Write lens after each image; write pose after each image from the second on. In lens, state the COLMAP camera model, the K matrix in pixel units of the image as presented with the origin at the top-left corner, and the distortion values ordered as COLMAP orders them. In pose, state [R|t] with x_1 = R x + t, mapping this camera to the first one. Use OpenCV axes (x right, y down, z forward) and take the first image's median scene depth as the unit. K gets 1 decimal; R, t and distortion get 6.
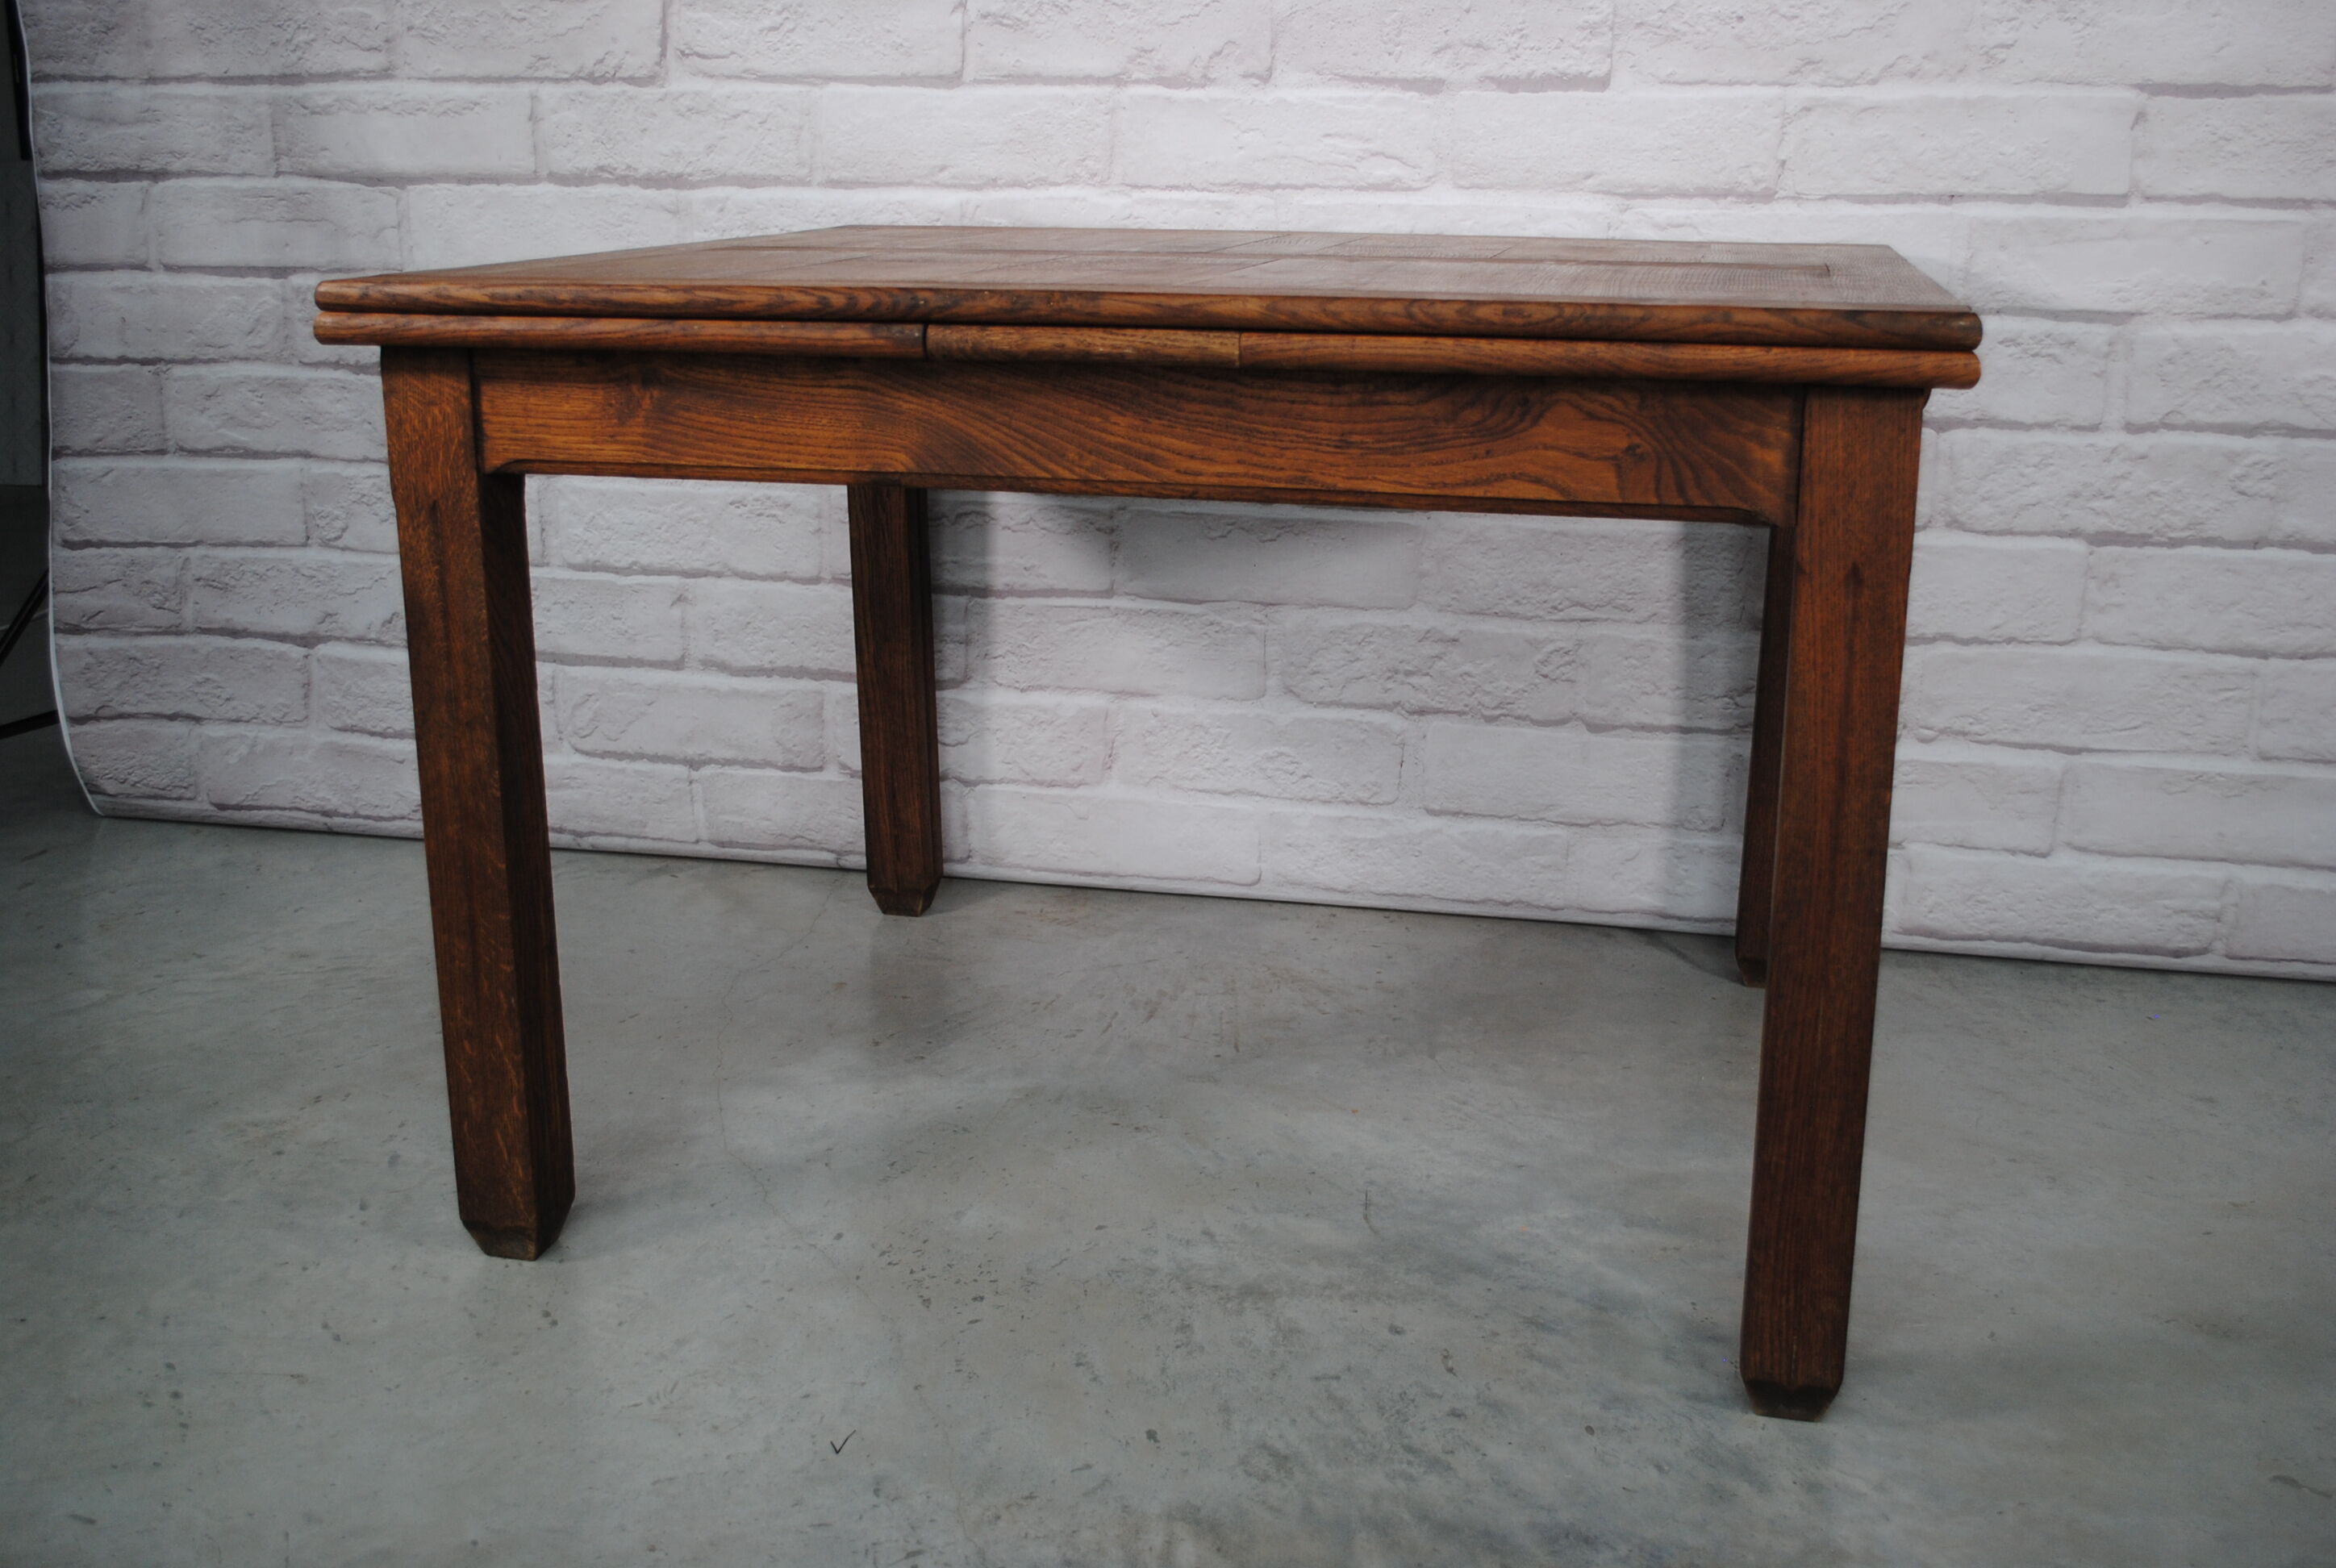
lens RADIAL K [[2461.8, 0, 1193.0], [0, 2461.8, 774.5], [0, 0, 1]] dist [-0.062041, 0.000000]
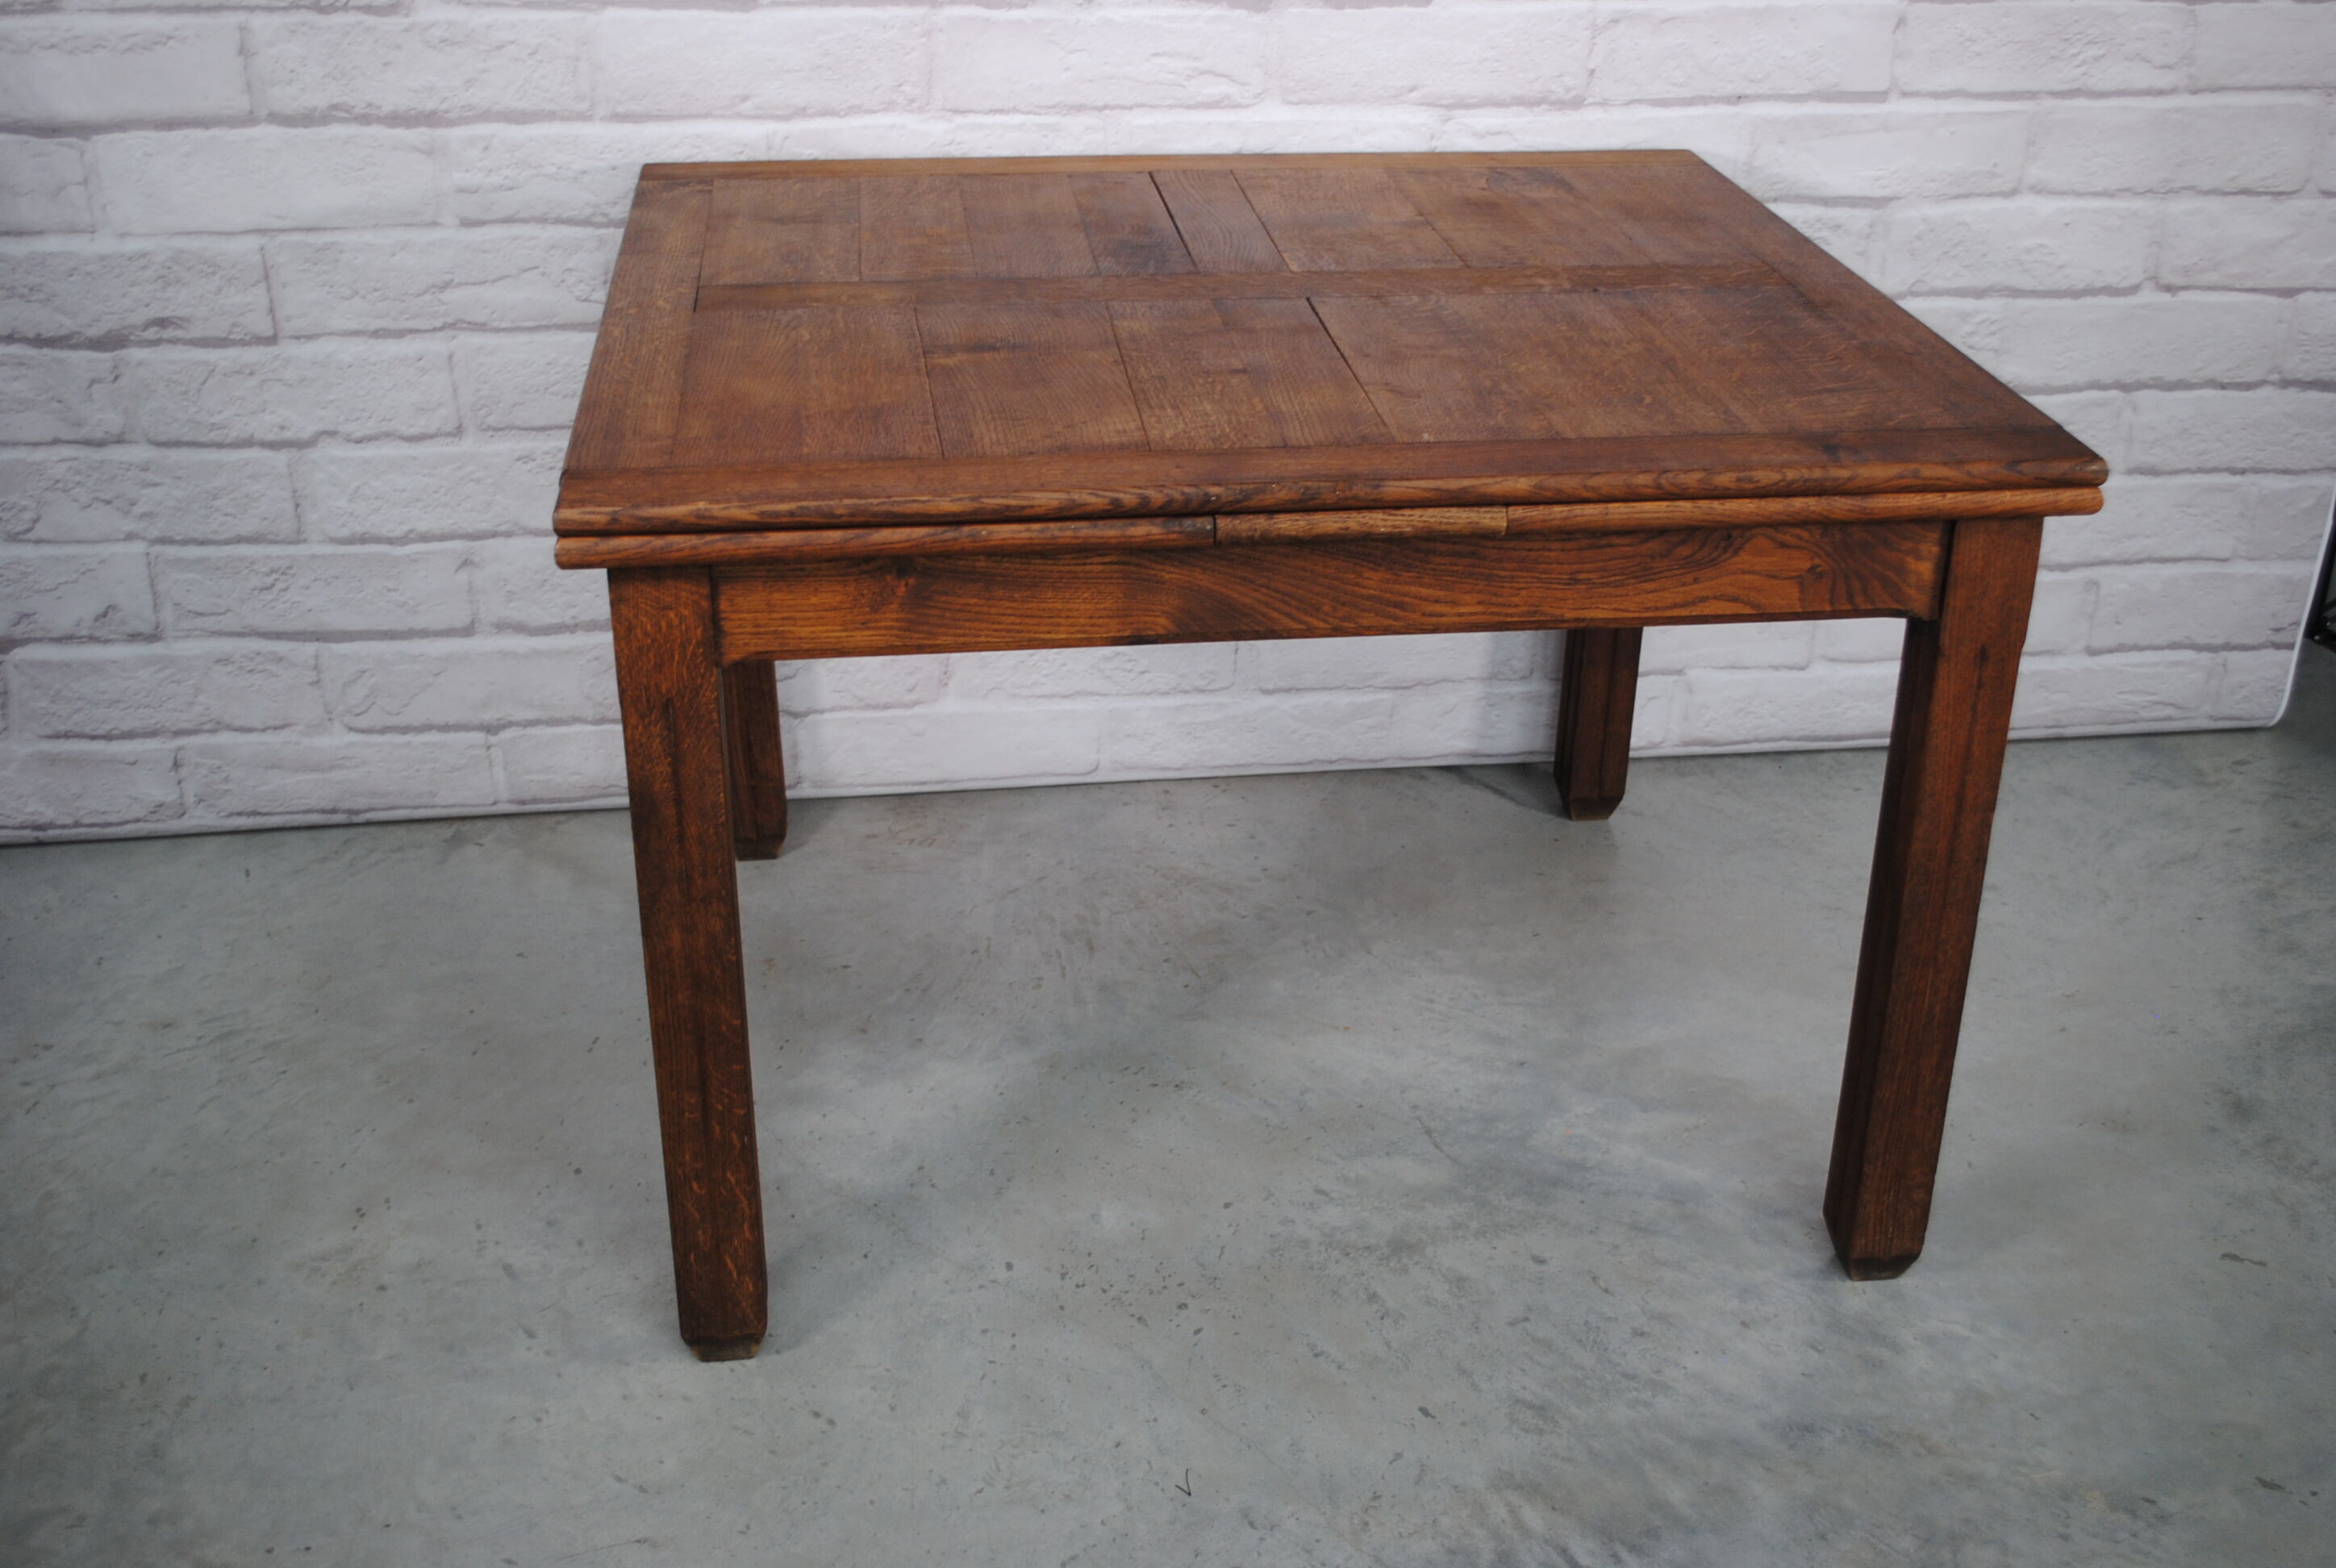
lens RADIAL K [[2716.9, 0, 1238.3], [0, 2716.9, 819.5], [0, 0, 1]] dist [-0.048611, 0.000000]
pose [[0.927981, -0.156816, 0.338025, -0.332097], [0.081130, 0.970402, 0.227462, -0.206980], [-0.363689, -0.183656, 0.913236, -0.066747]]
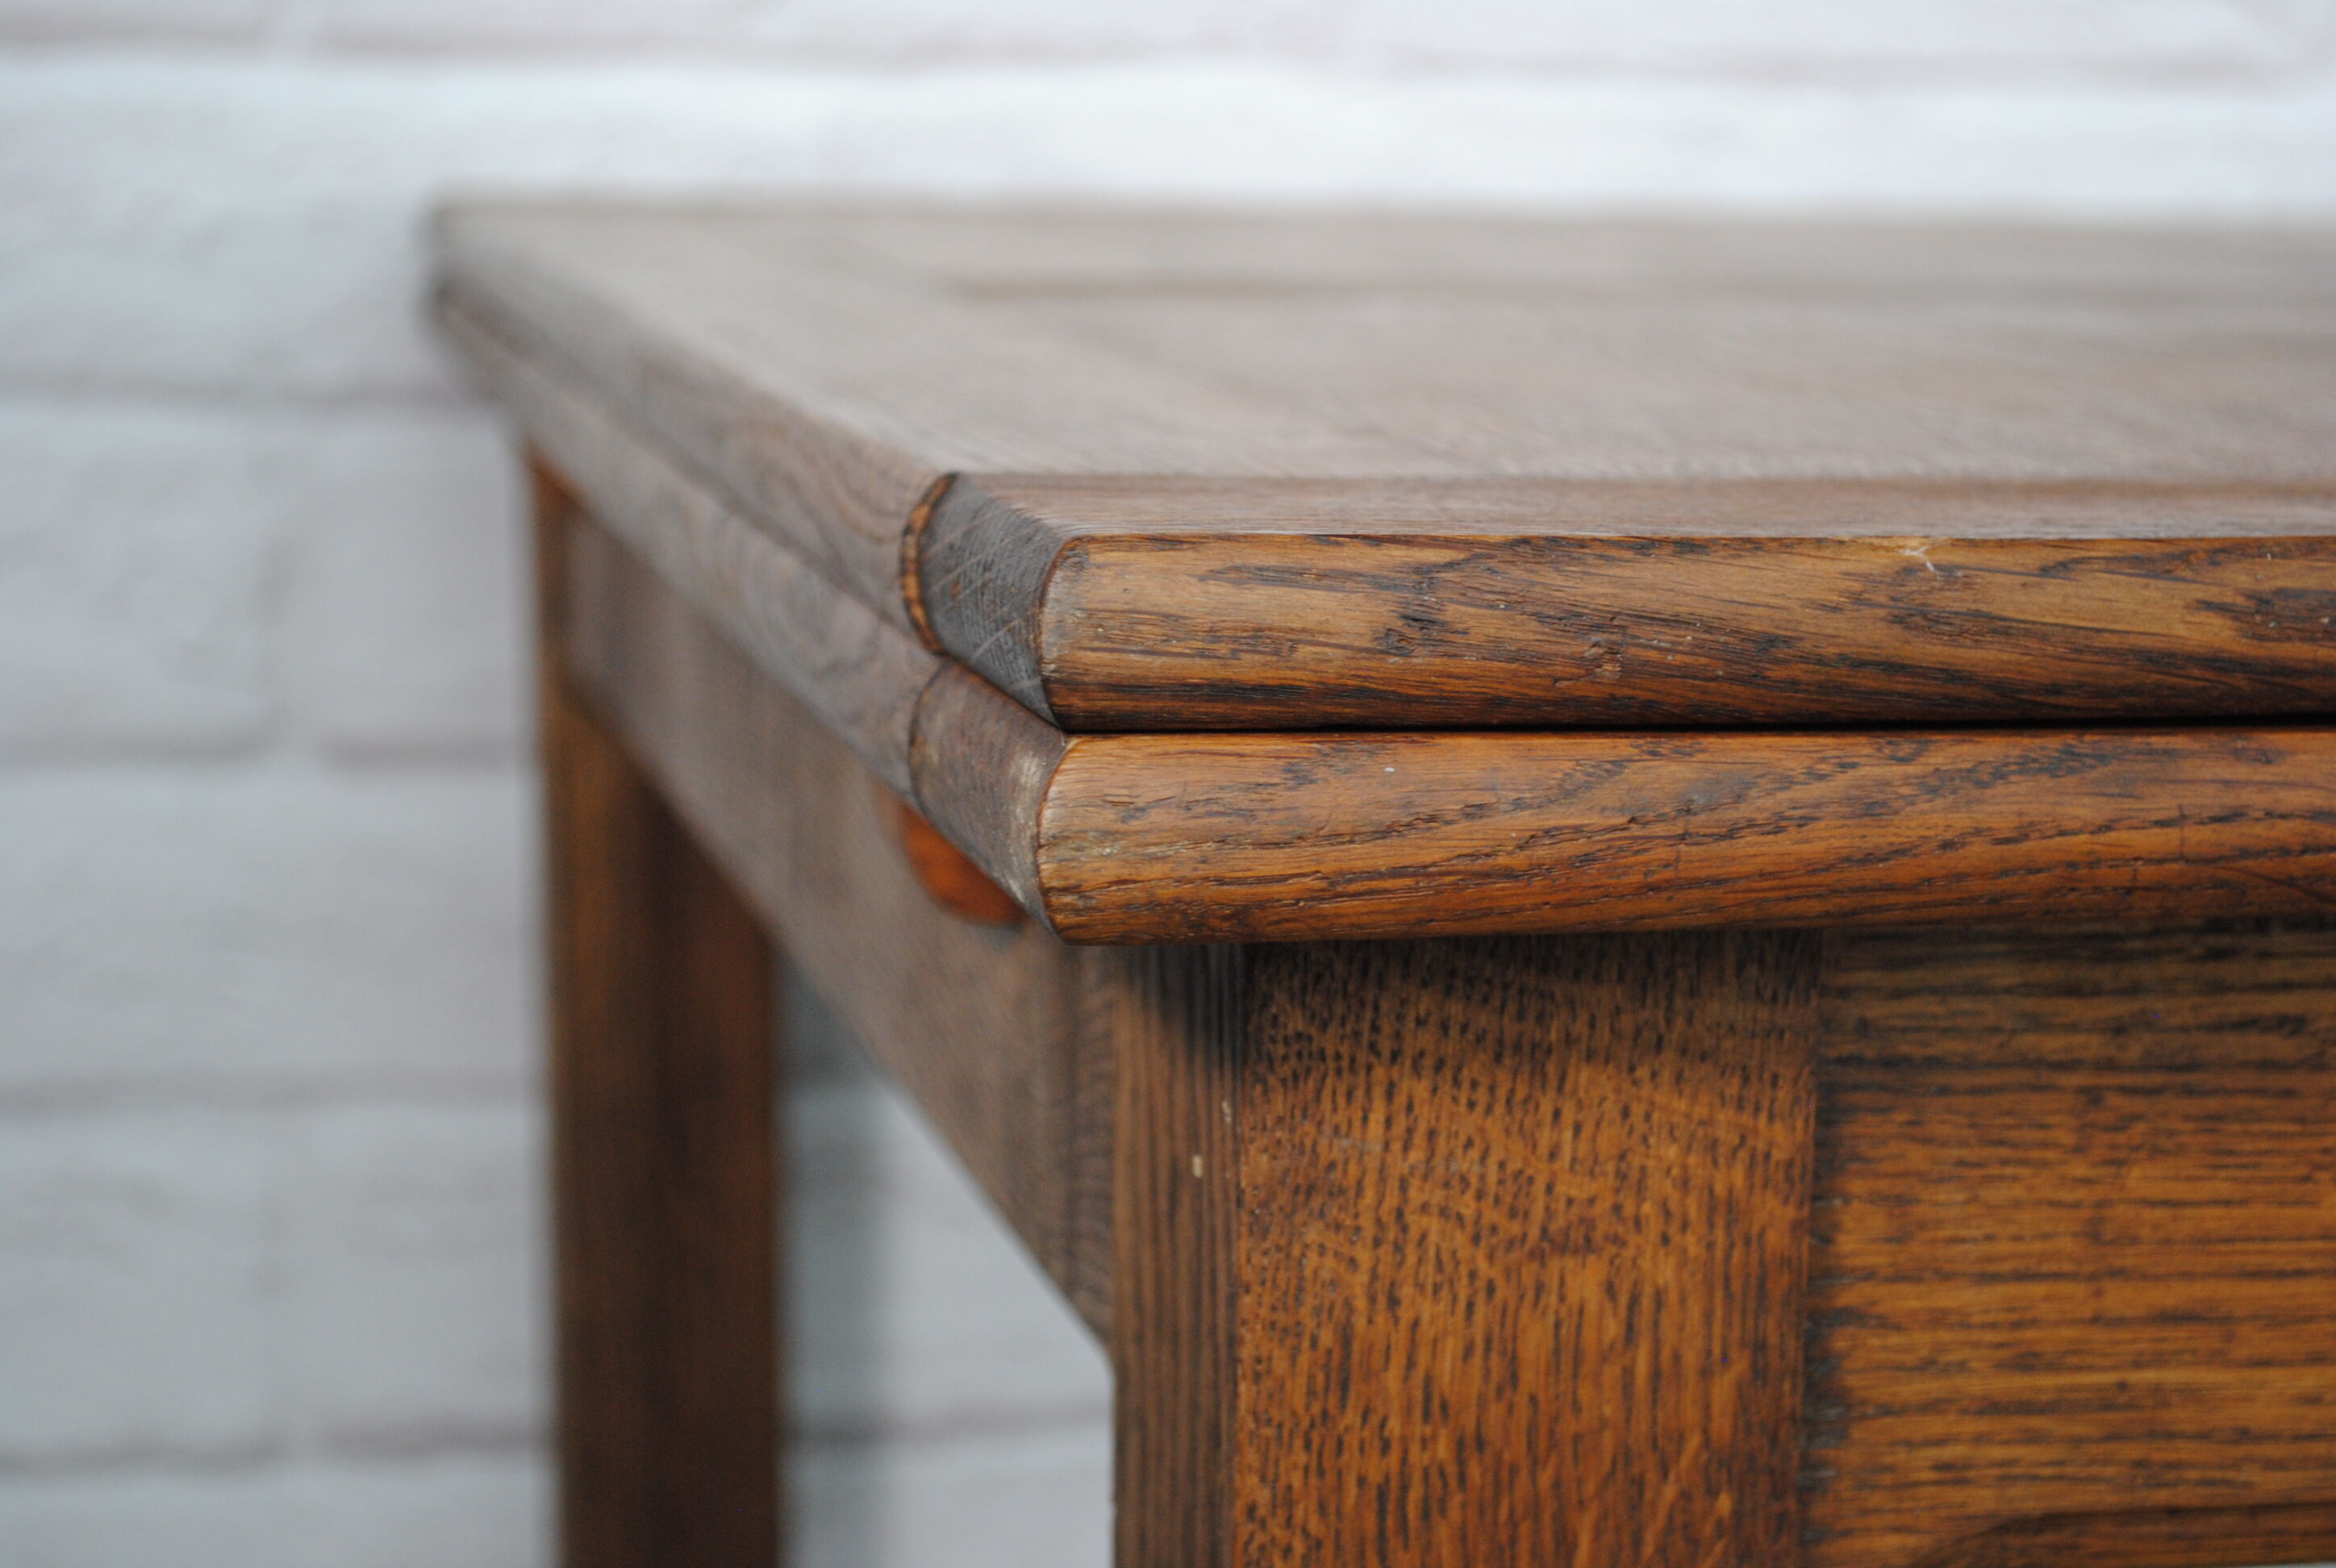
lens RADIAL K [[5079.9, 0, 1176.6], [0, 5079.9, 780.6], [0, 0, 1]] dist [0.066209, 0.000000]
pose [[0.897098, -0.056966, 0.438143, -0.347162], [0.100837, 0.991880, -0.077502, -0.110236], [-0.430170, 0.113708, 0.895558, 0.479960]]
